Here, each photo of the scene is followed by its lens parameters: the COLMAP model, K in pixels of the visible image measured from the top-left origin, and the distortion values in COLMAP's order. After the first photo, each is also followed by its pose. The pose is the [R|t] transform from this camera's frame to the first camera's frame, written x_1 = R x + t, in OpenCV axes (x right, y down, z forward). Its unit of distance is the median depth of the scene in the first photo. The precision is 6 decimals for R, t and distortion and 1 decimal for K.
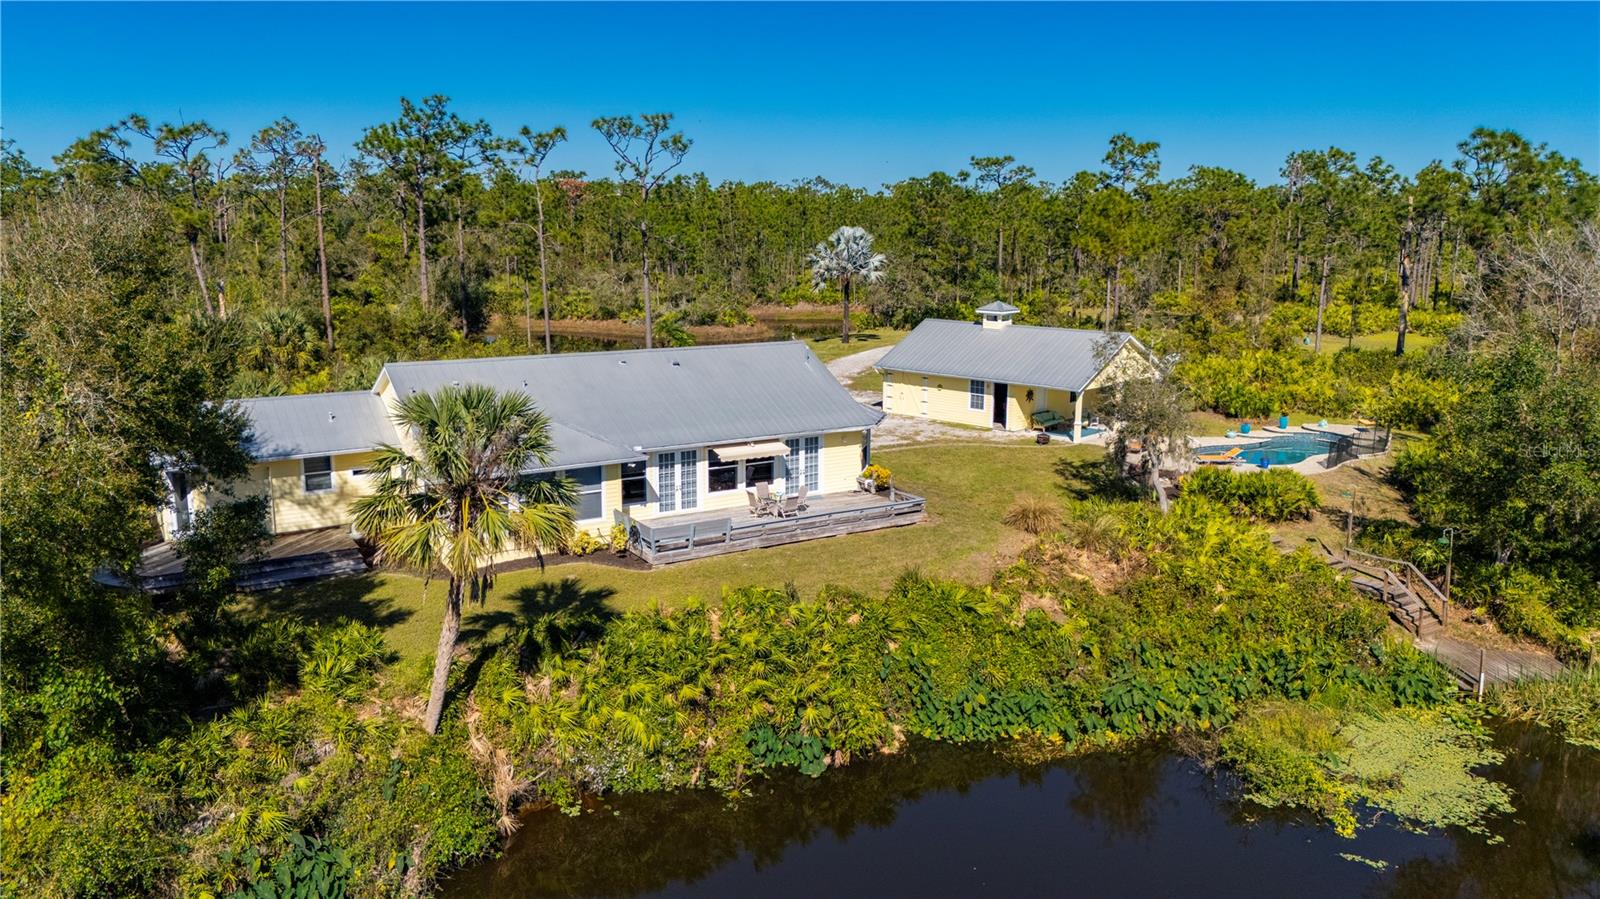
lens RADIAL K [[1162.5, 0, 800.0], [0, 1162.5, 449.5], [0, 0, 1]] dist [0.082991, -0.085104]
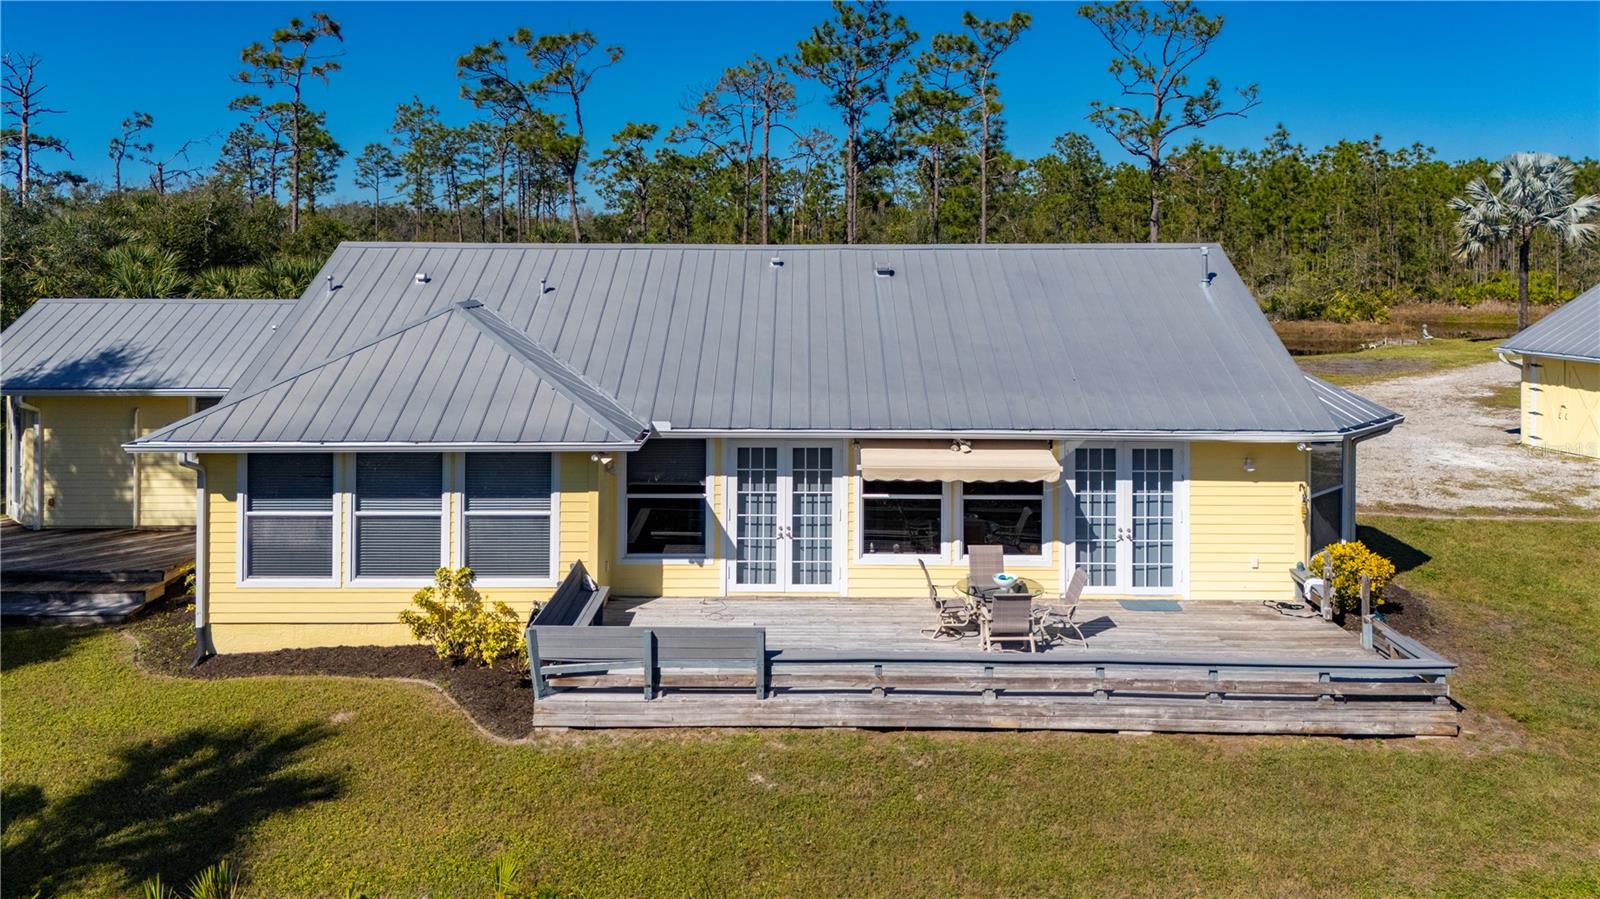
lens RADIAL K [[1205.1, 0, 798.3], [0, 1205.1, 281.2], [0, 0, 1]] dist [0.038294, -0.000252]
pose [[0.844124, 0.012012, -0.536013, 0.146068], [-0.100735, 0.985497, -0.136555, 0.002060], [0.526599, 0.169264, 0.833092, 0.647854]]
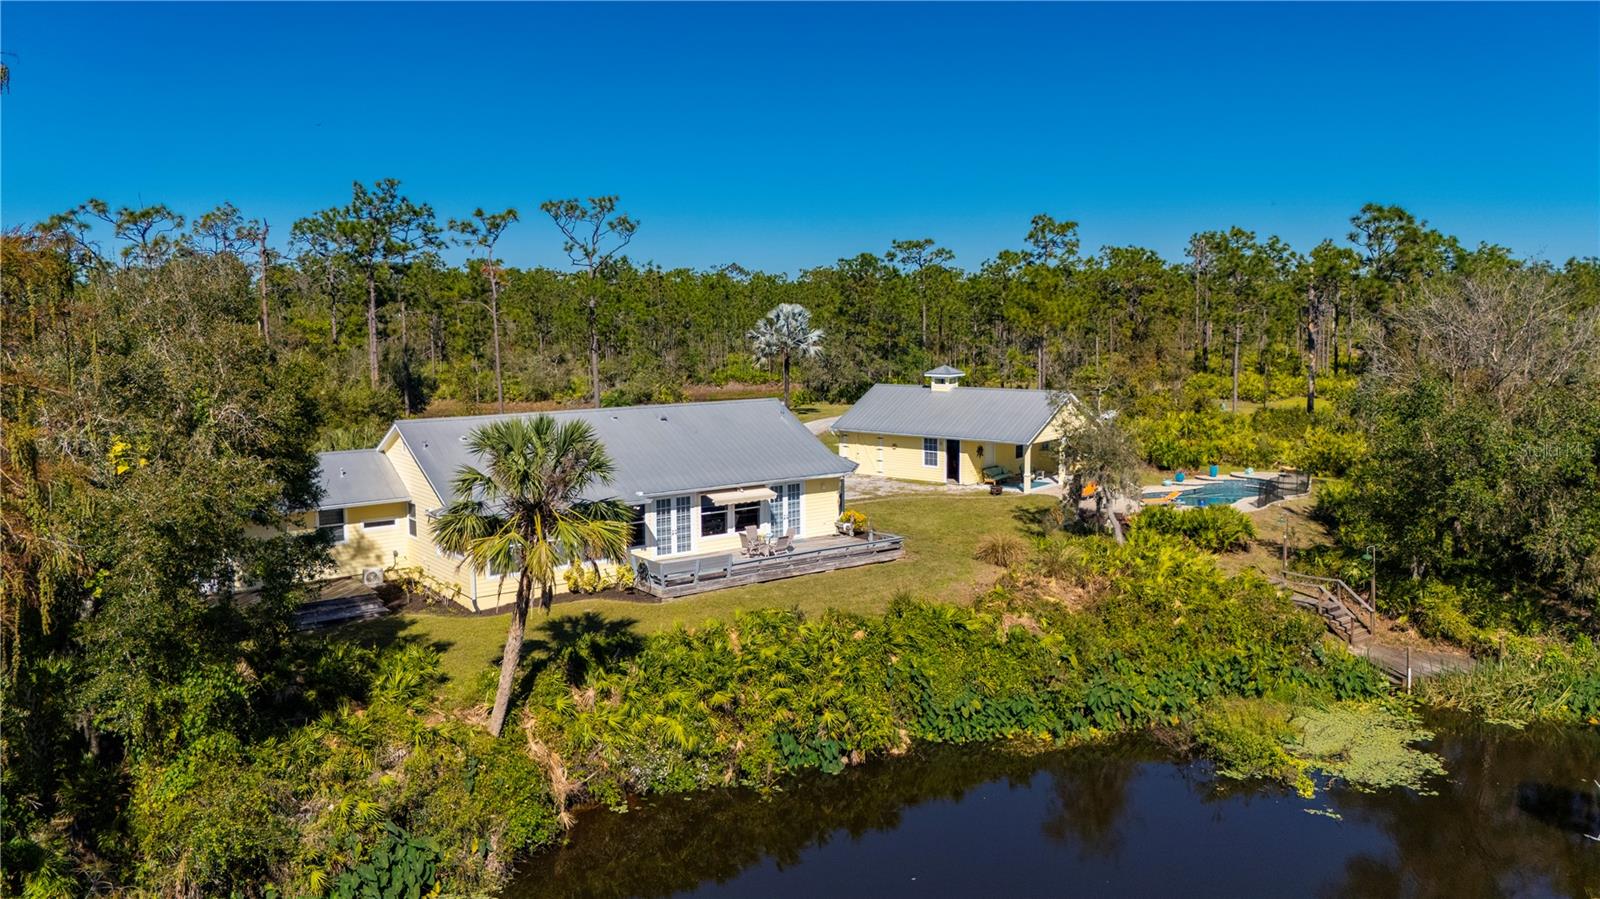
lens RADIAL K [[1201.4, 0, 800.0], [0, 1201.4, 449.5], [0, 0, 1]] dist [0.100688, -0.135311]
pose [[0.996608, -0.022312, 0.079217, -0.079691], [0.028534, 0.996521, -0.078302, 0.049648], [-0.077194, 0.080297, 0.993777, -0.113713]]
